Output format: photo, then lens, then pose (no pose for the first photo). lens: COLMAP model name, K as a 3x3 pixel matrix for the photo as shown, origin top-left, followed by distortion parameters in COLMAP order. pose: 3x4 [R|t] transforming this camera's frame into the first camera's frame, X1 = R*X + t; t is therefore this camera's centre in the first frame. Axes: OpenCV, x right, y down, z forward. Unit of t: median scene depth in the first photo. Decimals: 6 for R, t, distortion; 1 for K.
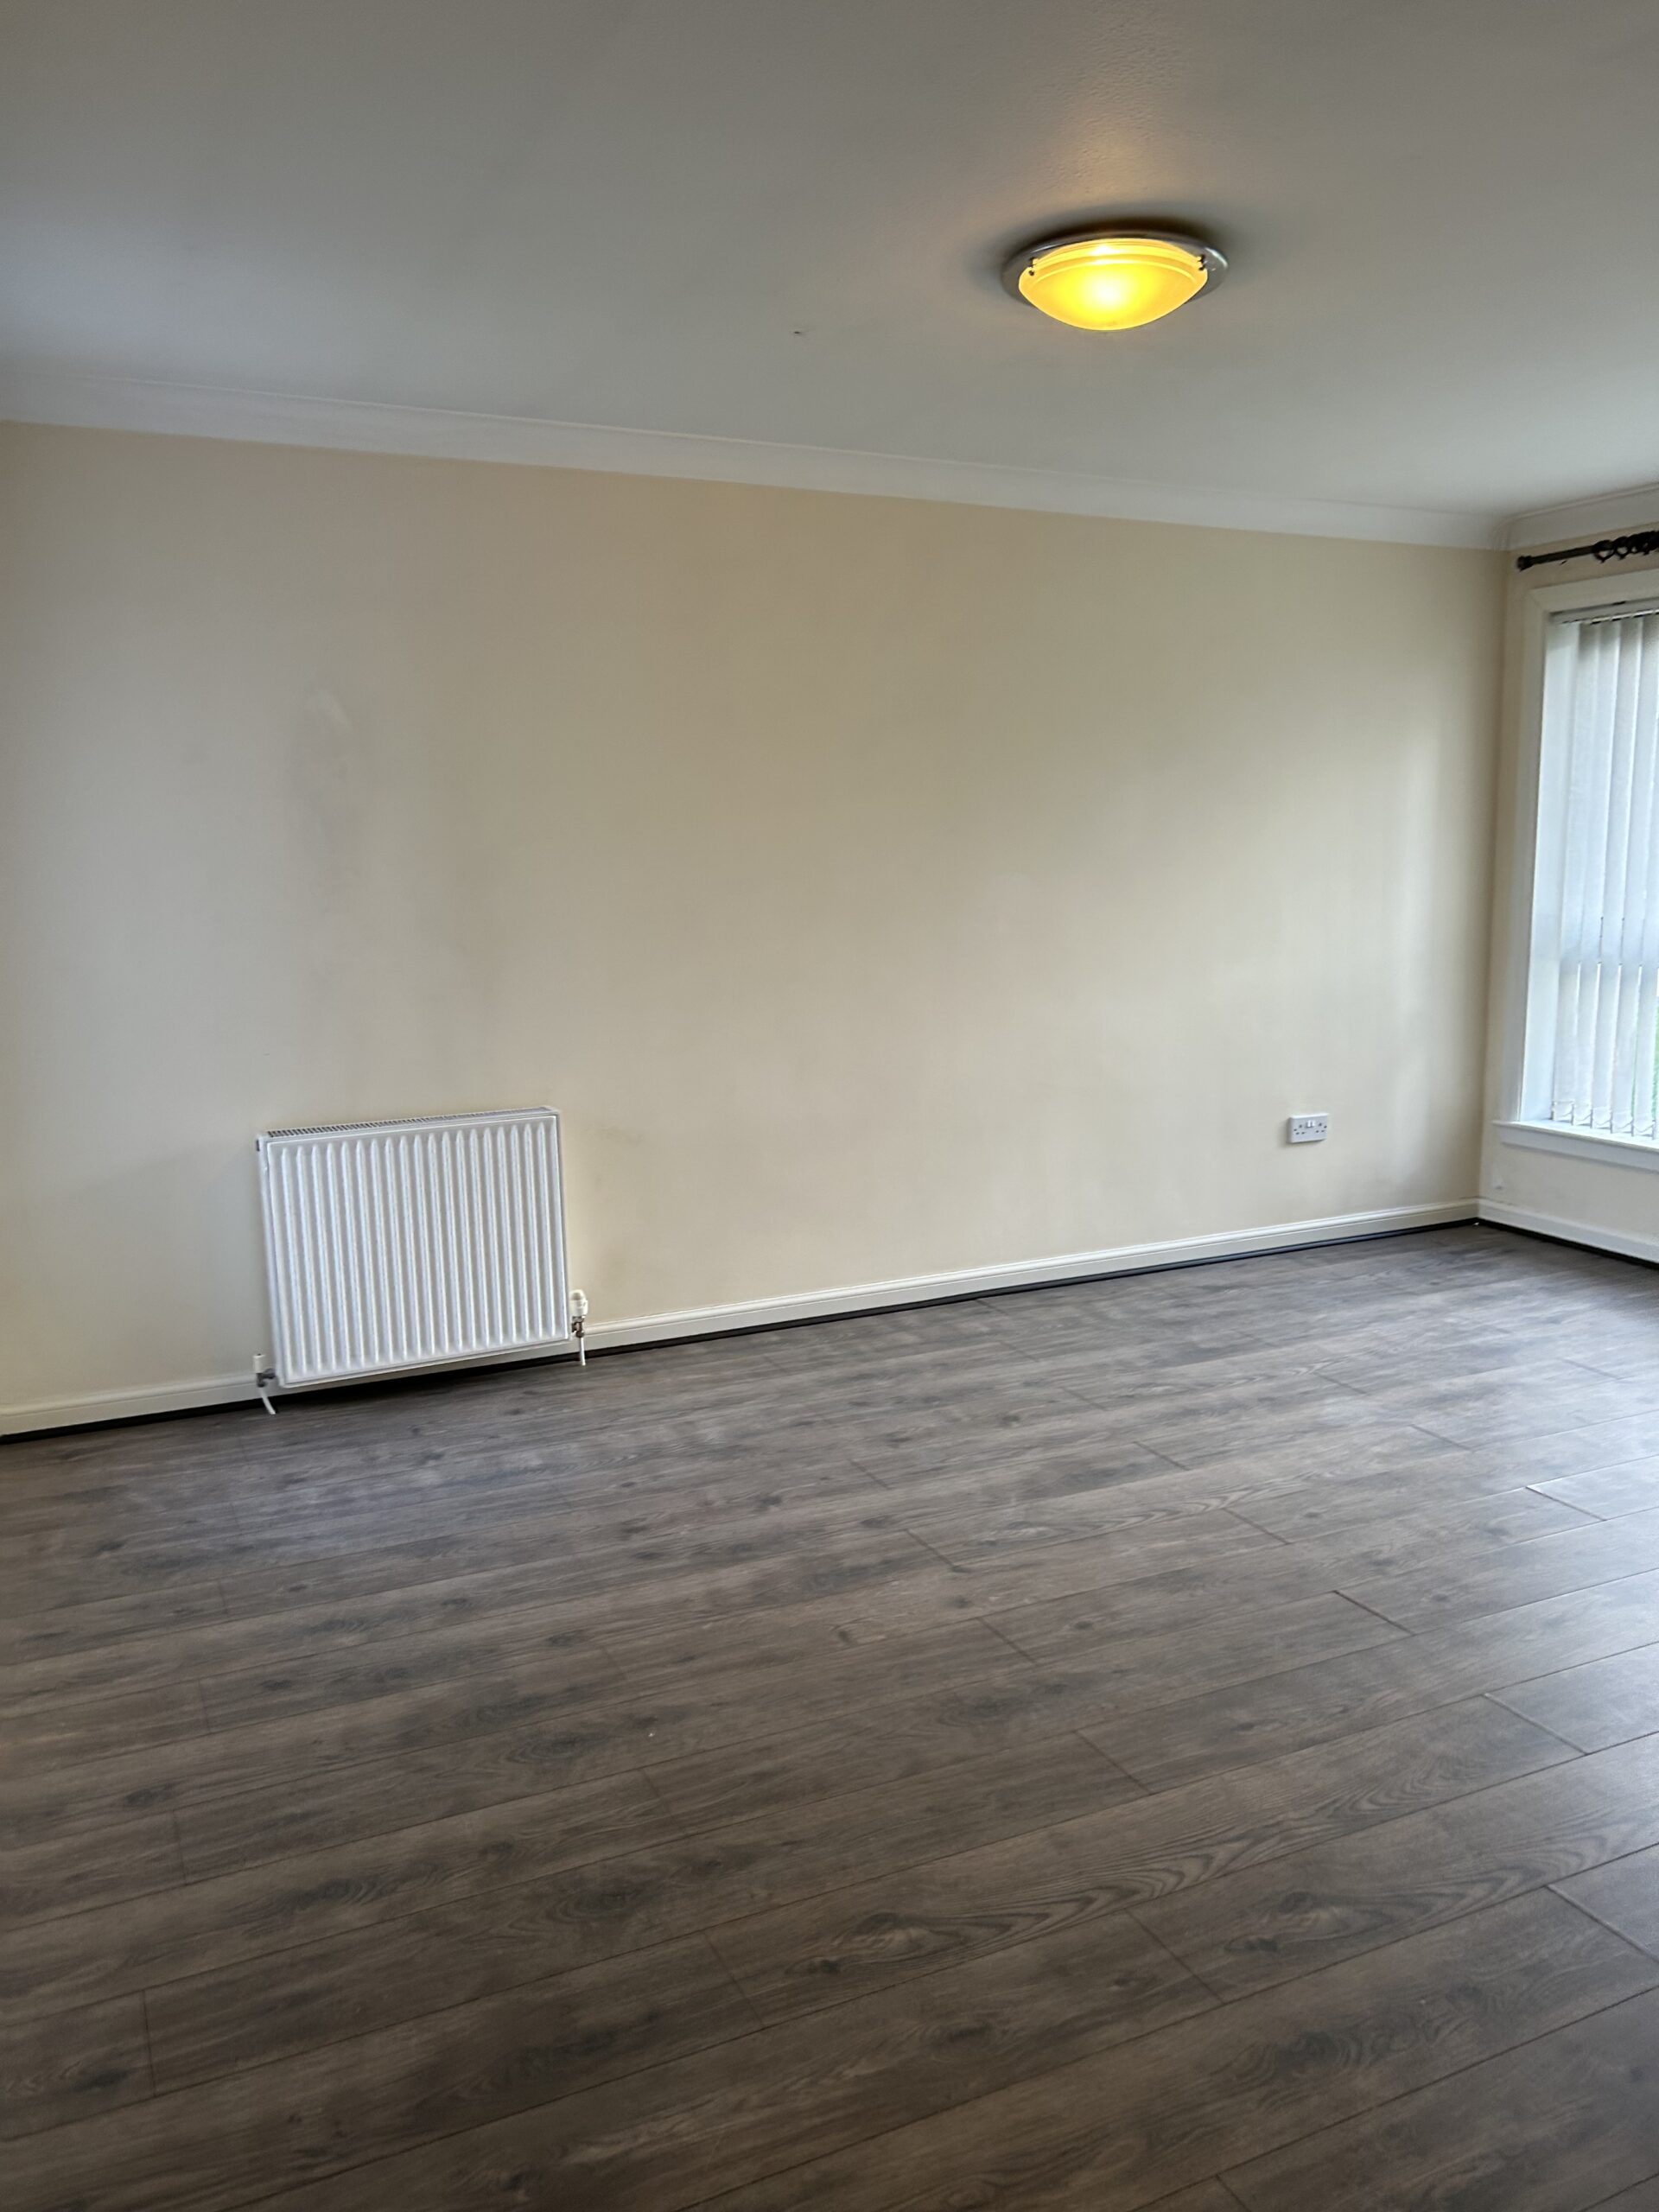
lens RADIAL K [[1685.9, 0, 827.6], [0, 1685.9, 1100.3], [0, 0, 1]] dist [0.059069, -0.039637]
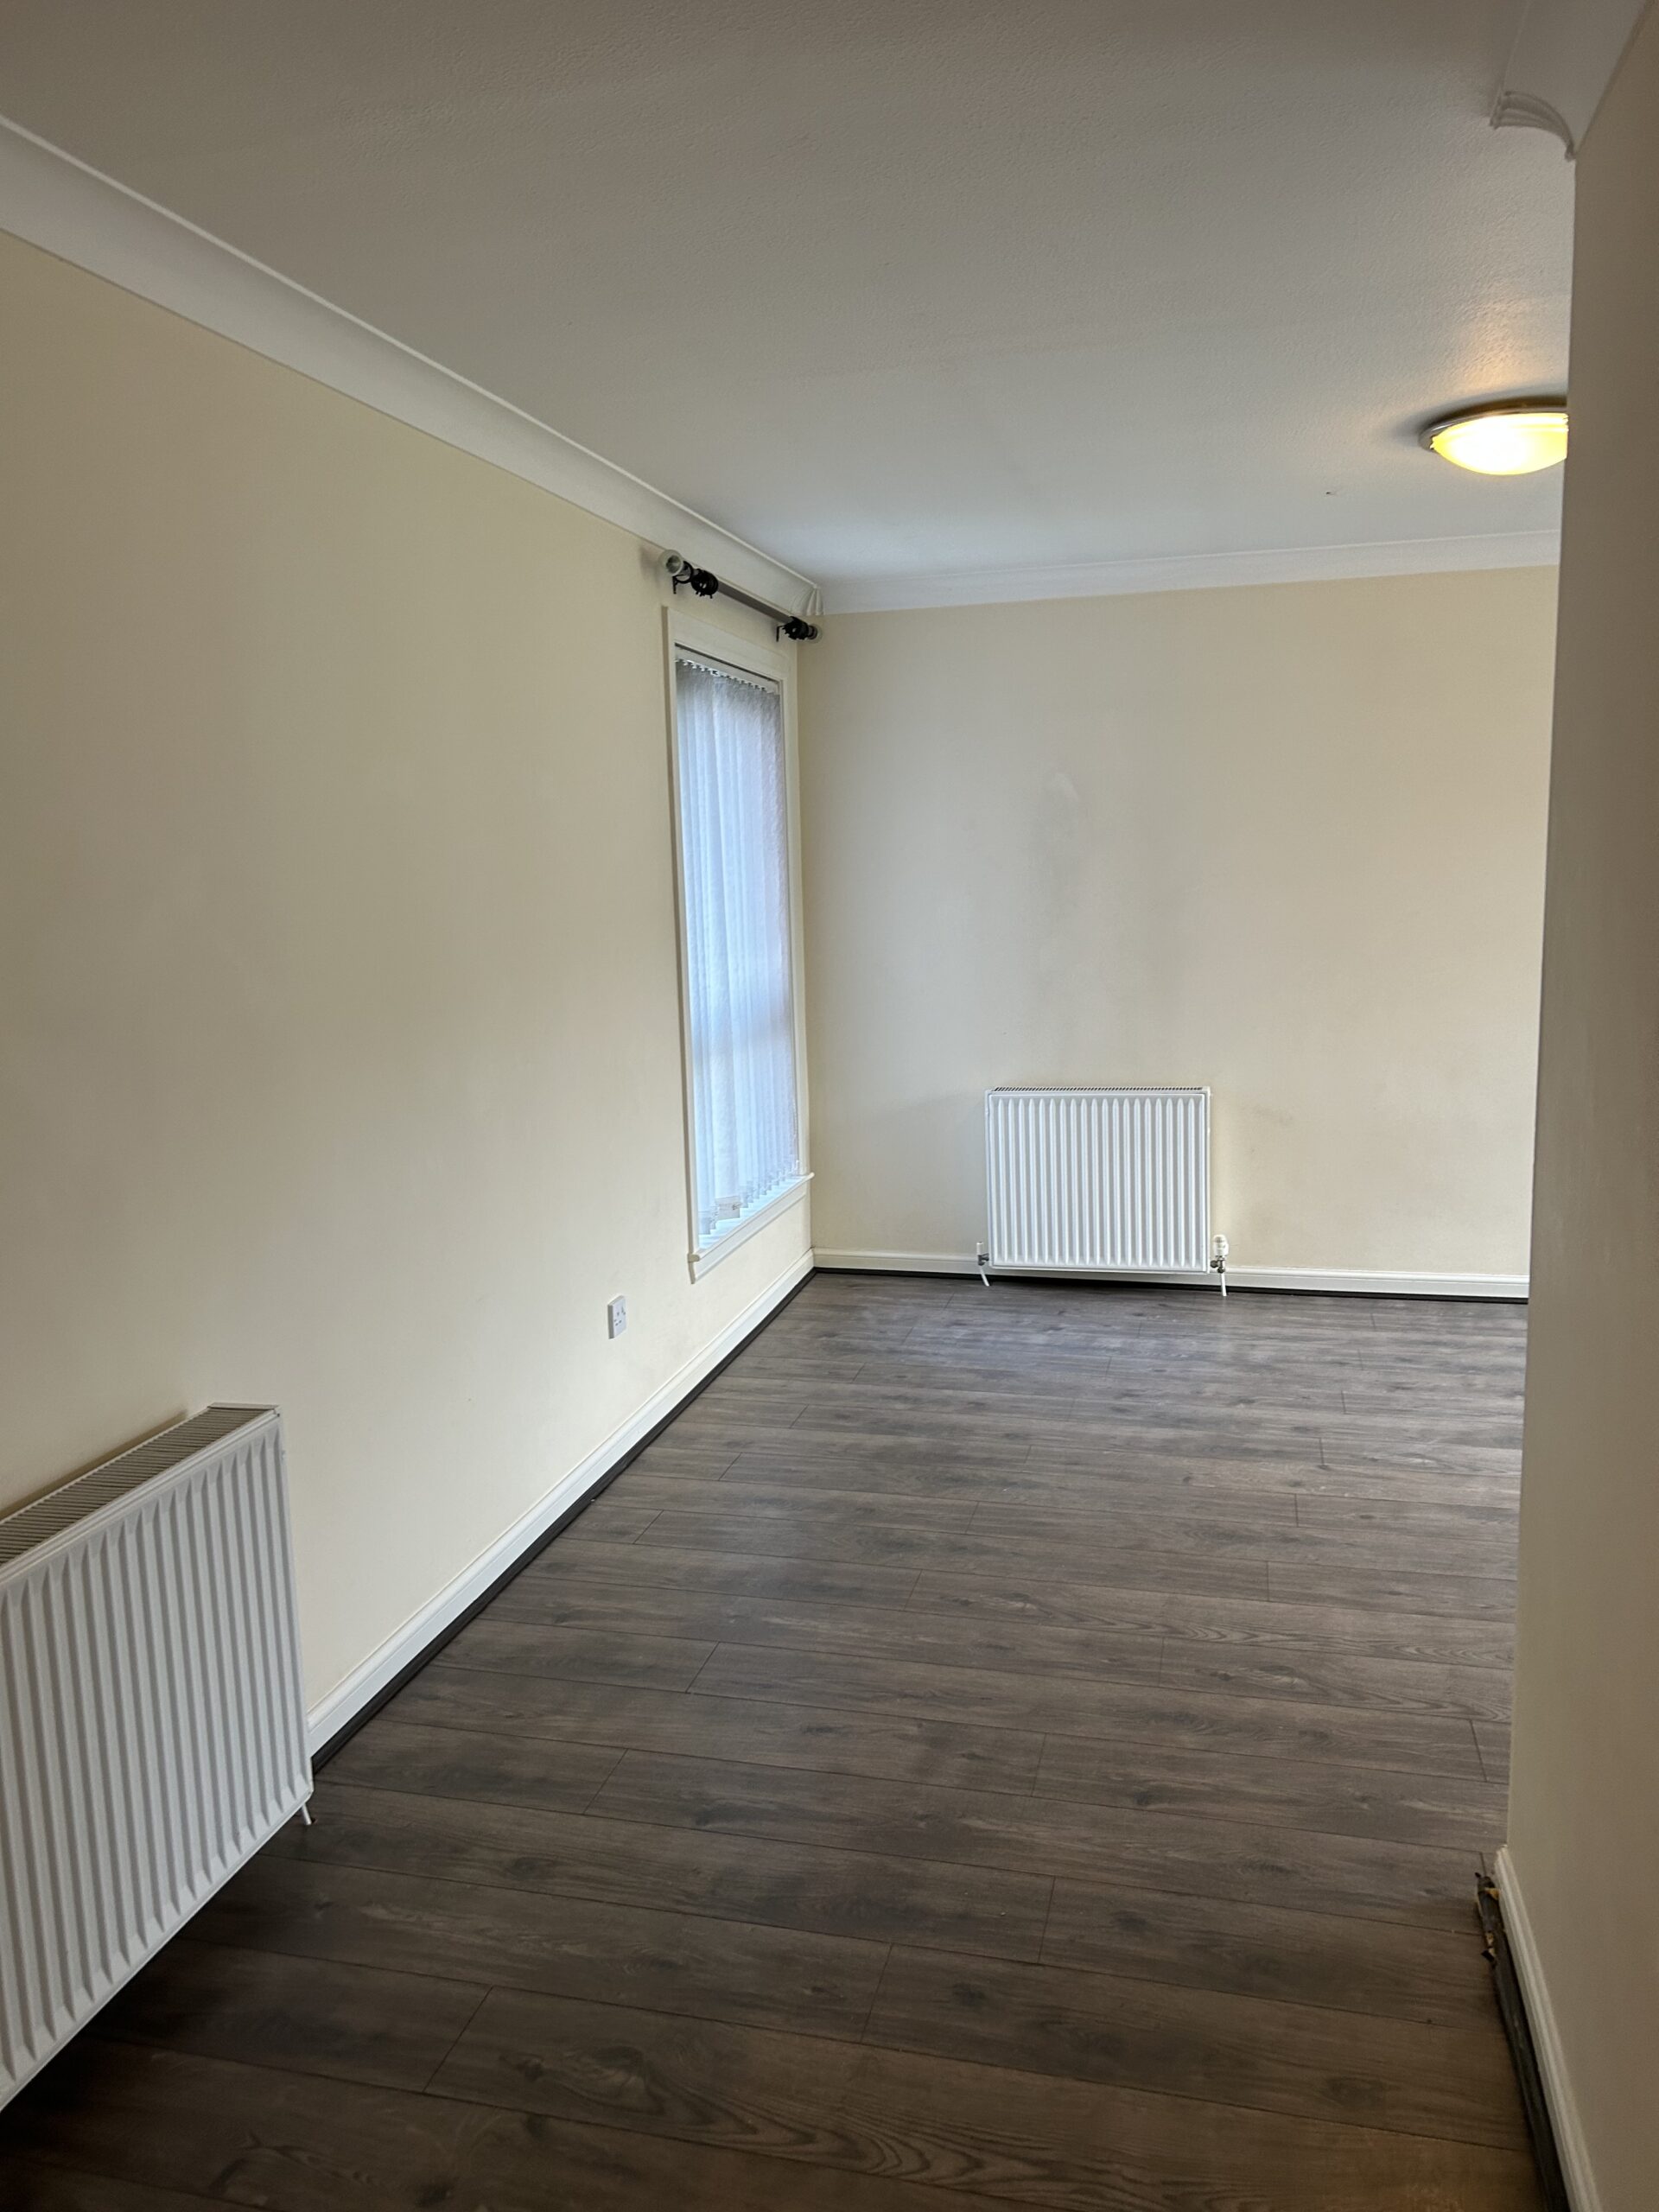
lens RADIAL K [[1685.9, 0, 836.0], [0, 1685.9, 1105.3], [0, 0, 1]] dist [0.059069, -0.039637]
pose [[0.770126, 0.089507, -0.631581, 0.521140], [-0.086444, 0.995617, 0.035691, -0.005465], [0.632008, 0.027109, 0.774488, -0.199512]]
